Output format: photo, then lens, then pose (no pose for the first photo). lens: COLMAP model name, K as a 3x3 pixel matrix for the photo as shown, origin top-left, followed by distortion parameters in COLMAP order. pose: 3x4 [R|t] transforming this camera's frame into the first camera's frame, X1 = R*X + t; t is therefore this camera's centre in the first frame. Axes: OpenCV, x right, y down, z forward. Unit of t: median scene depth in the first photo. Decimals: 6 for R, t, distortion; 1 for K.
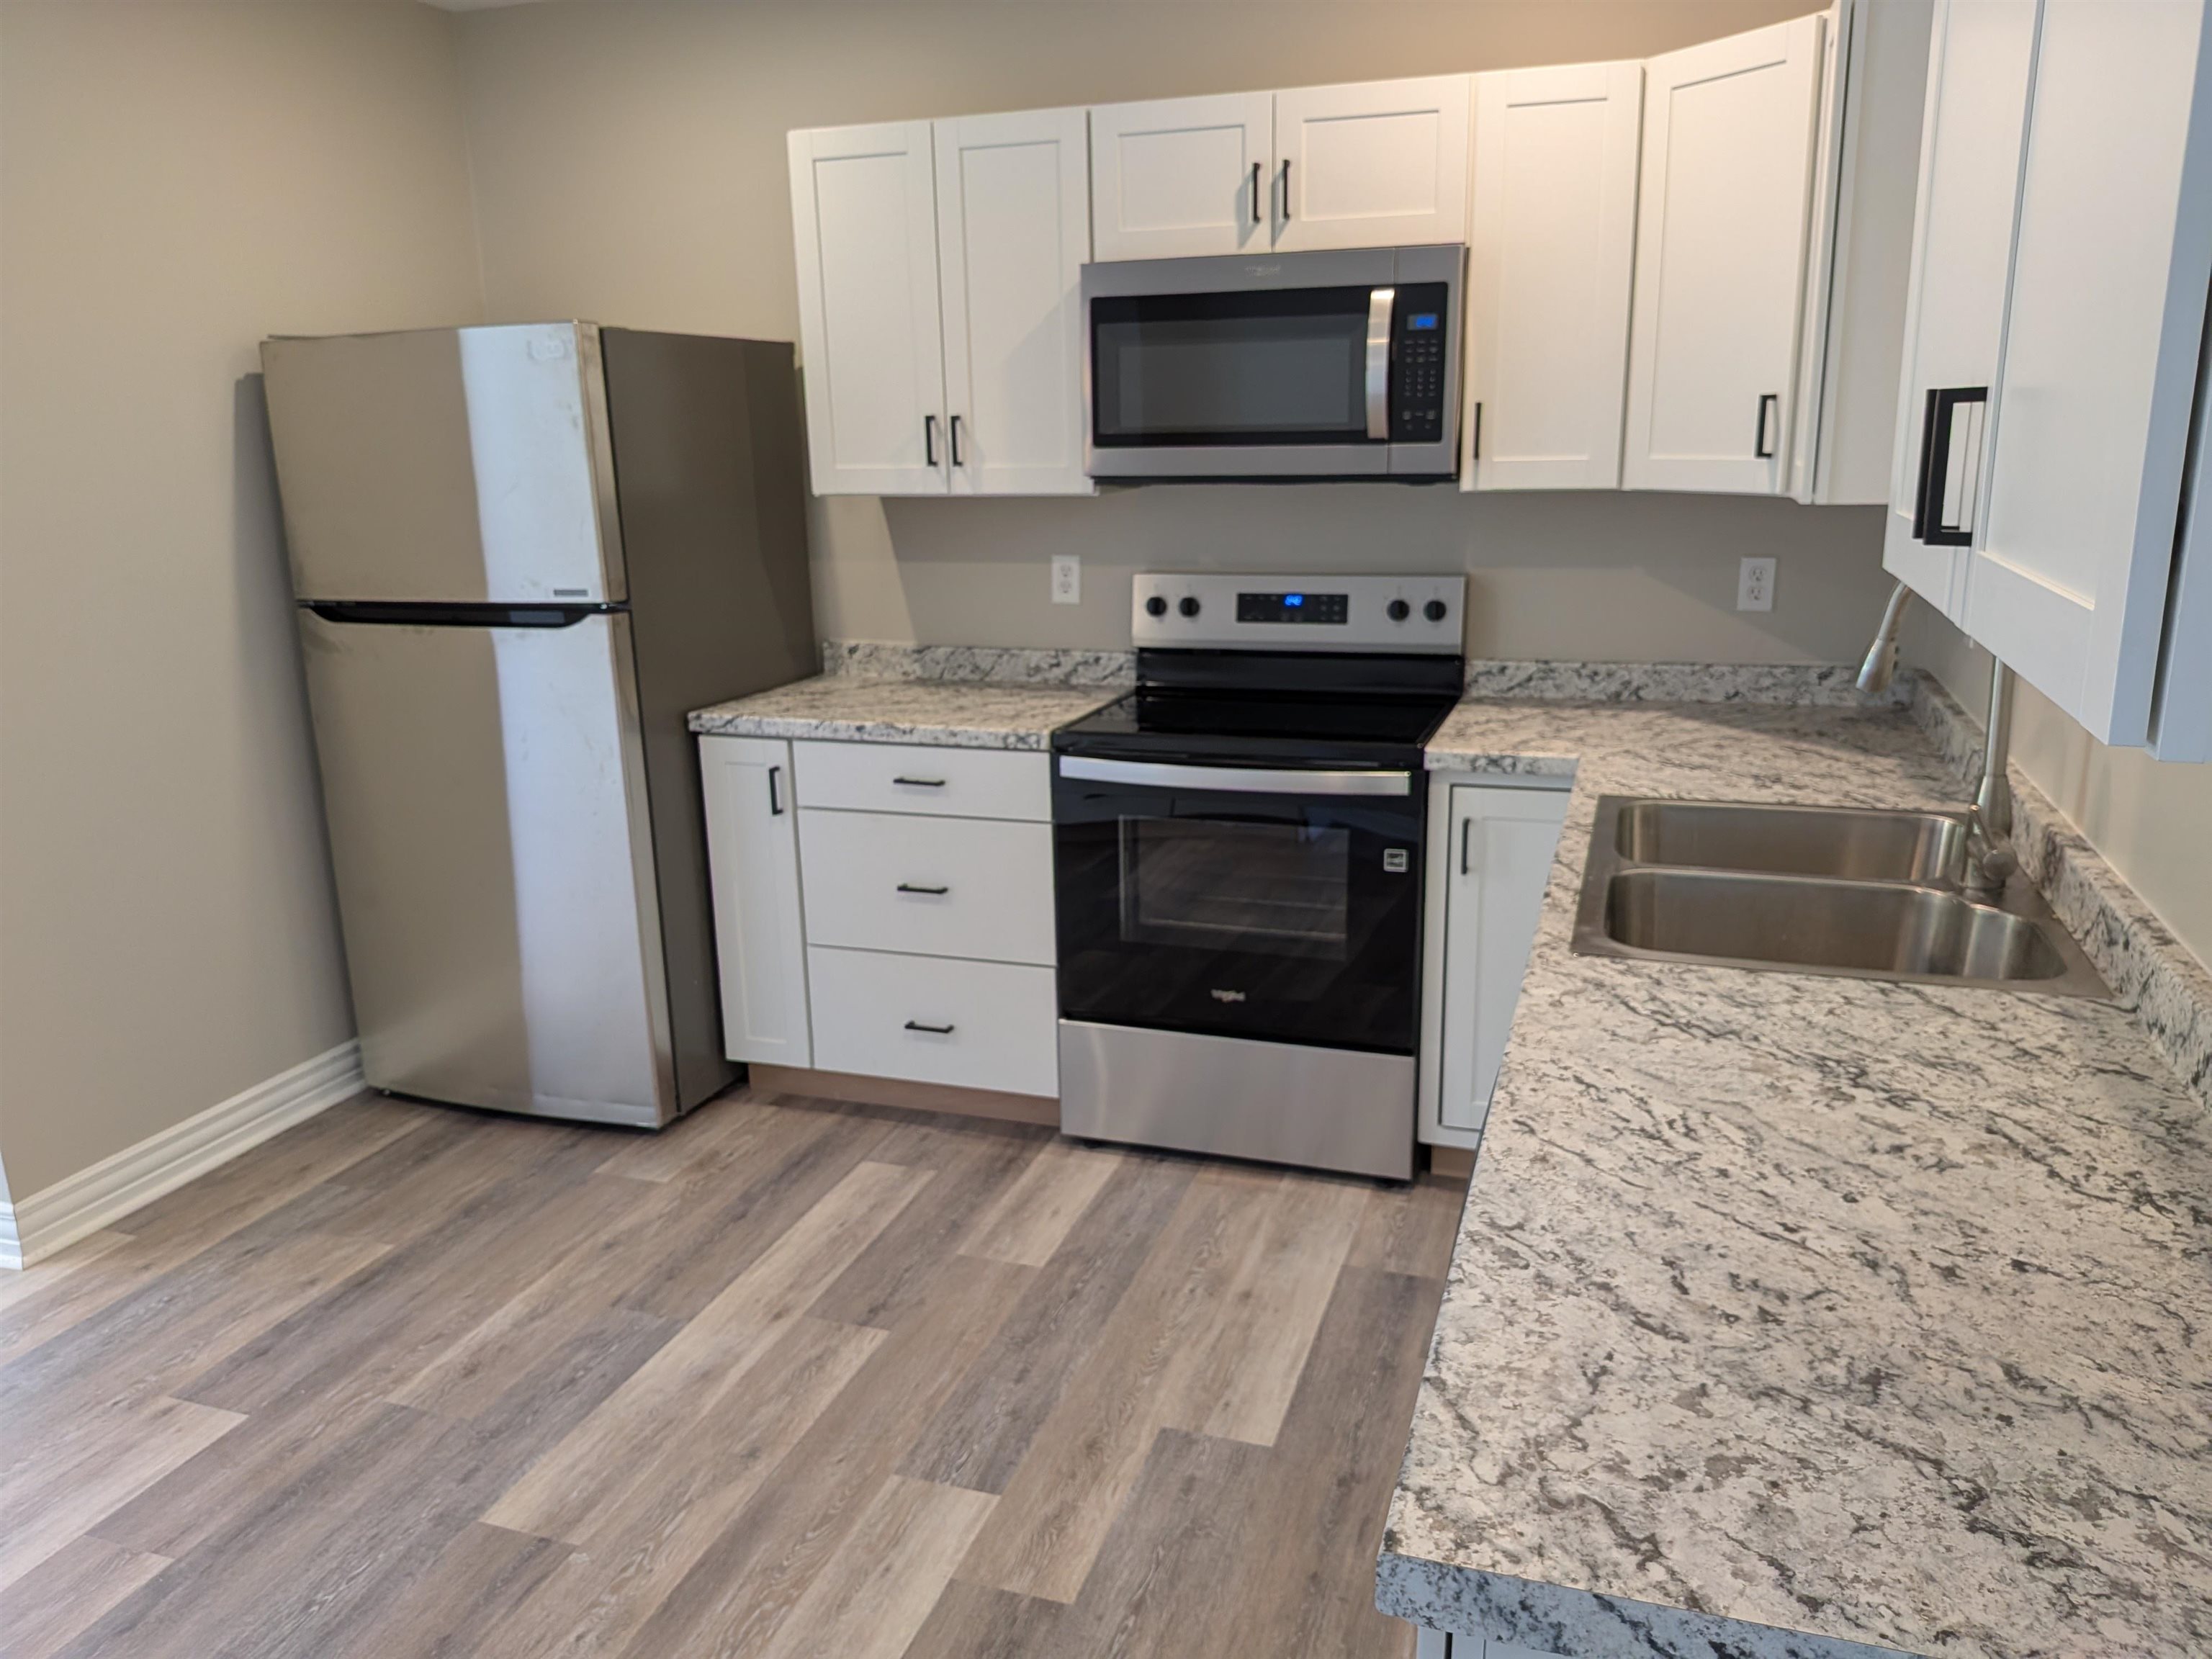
lens RADIAL K [[1615.0, 0, 1112.4], [0, 1615.0, 861.8], [0, 0, 1]] dist [0.087627, -0.165750]
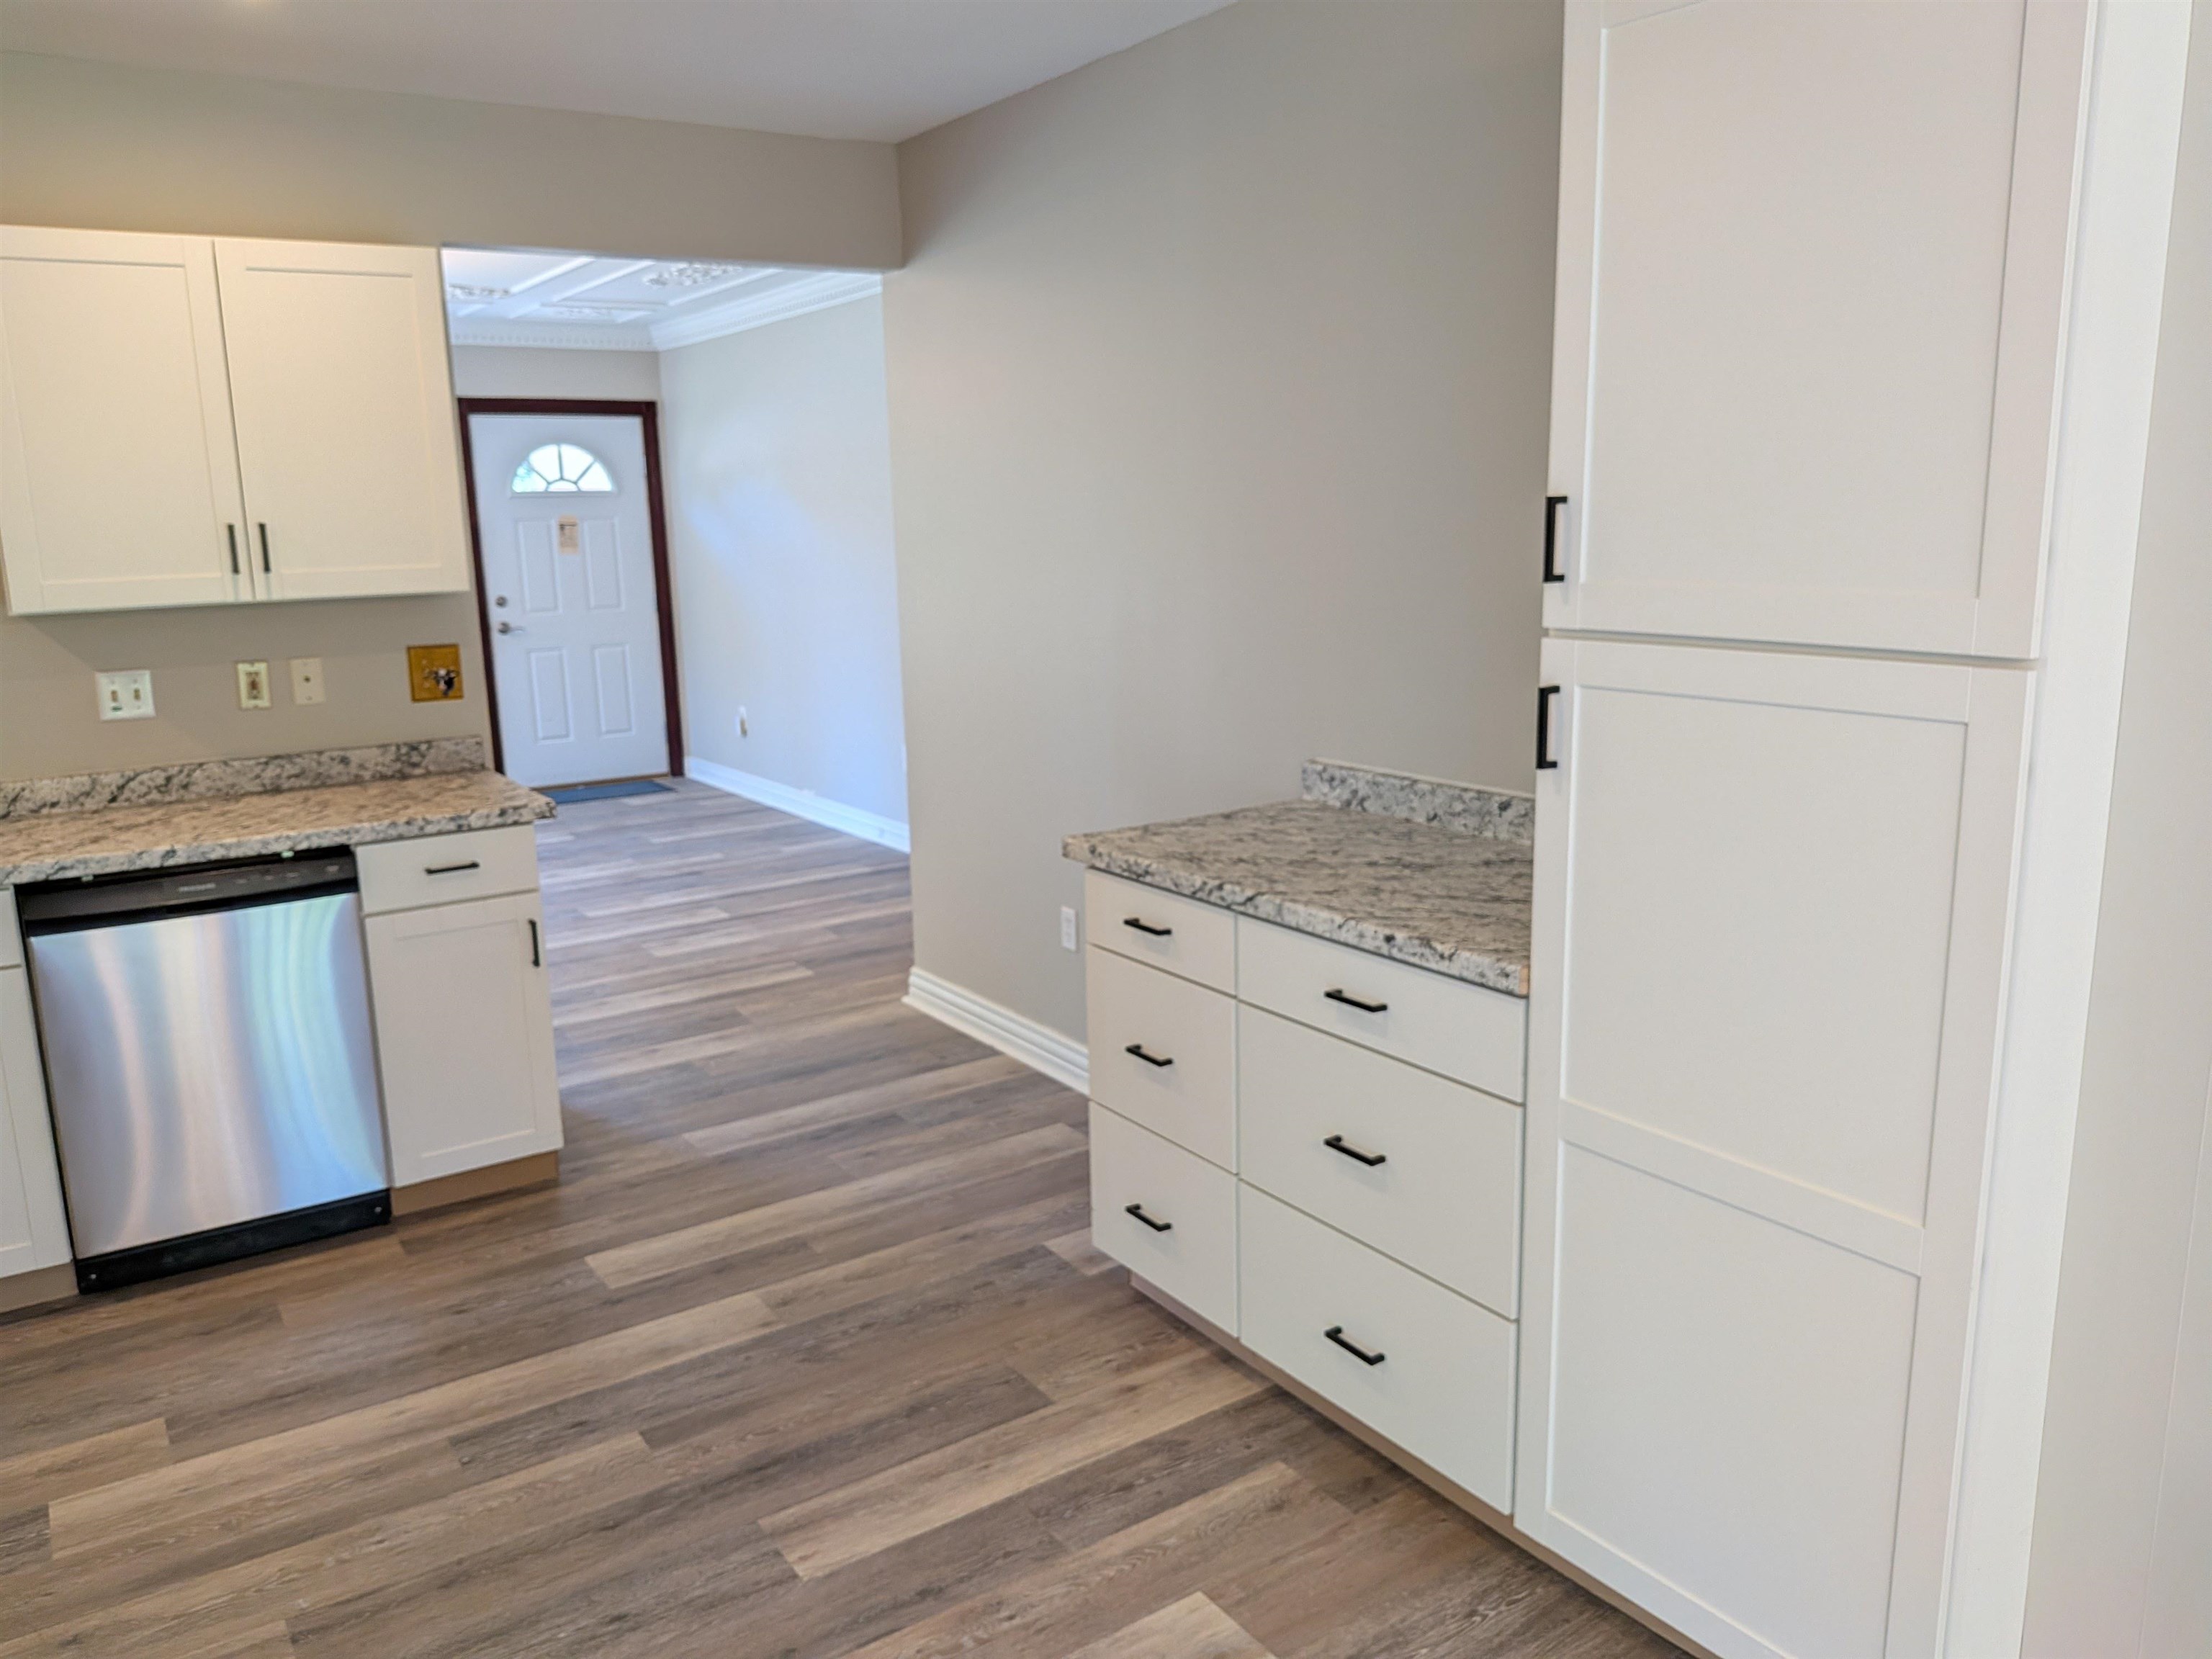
lens RADIAL K [[1612.1, 0, 1140.4], [0, 1612.1, 838.9], [0, 0, 1]] dist [0.039586, -0.078620]
pose [[-0.813078, -0.081130, 0.576474, -0.945214], [0.191212, 0.898084, 0.396084, -0.227251], [-0.549857, 0.432276, -0.714699, 0.882981]]
